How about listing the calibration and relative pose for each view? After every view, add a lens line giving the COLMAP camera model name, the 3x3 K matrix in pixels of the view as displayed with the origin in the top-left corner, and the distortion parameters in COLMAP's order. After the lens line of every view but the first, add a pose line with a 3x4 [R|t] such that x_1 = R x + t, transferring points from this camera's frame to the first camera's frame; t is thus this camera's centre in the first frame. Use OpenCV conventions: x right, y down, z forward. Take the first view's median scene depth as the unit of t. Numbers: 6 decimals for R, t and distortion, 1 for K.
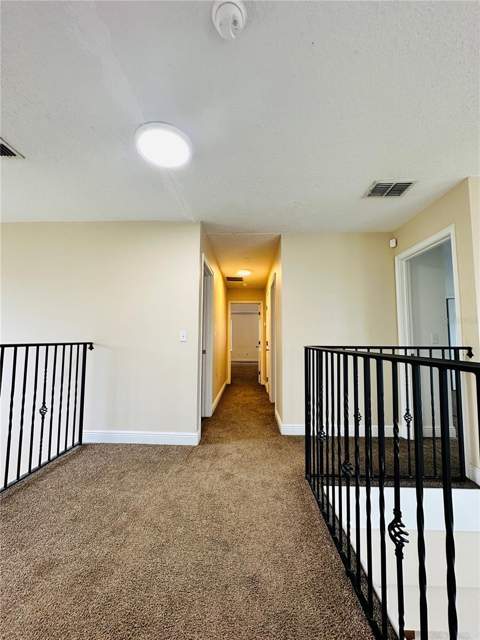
lens RADIAL K [[256.2, 0, 239.1], [0, 256.2, 320.5], [0, 0, 1]] dist [-0.001310, 0.000409]
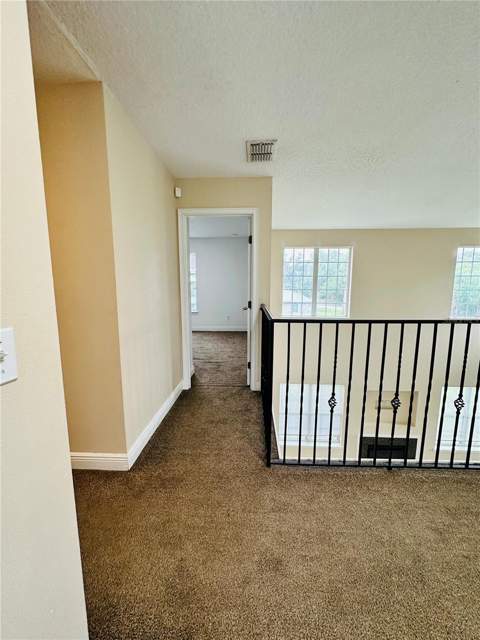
lens RADIAL K [[256.2, 0, 239.0], [0, 256.2, 321.5], [0, 0, 1]] dist [-0.001310, 0.000409]
pose [[0.003872, -0.149843, 0.988702, -0.497139], [-0.075287, 0.985860, 0.149707, -0.007215], [-0.997154, -0.075016, -0.007464, 1.045354]]
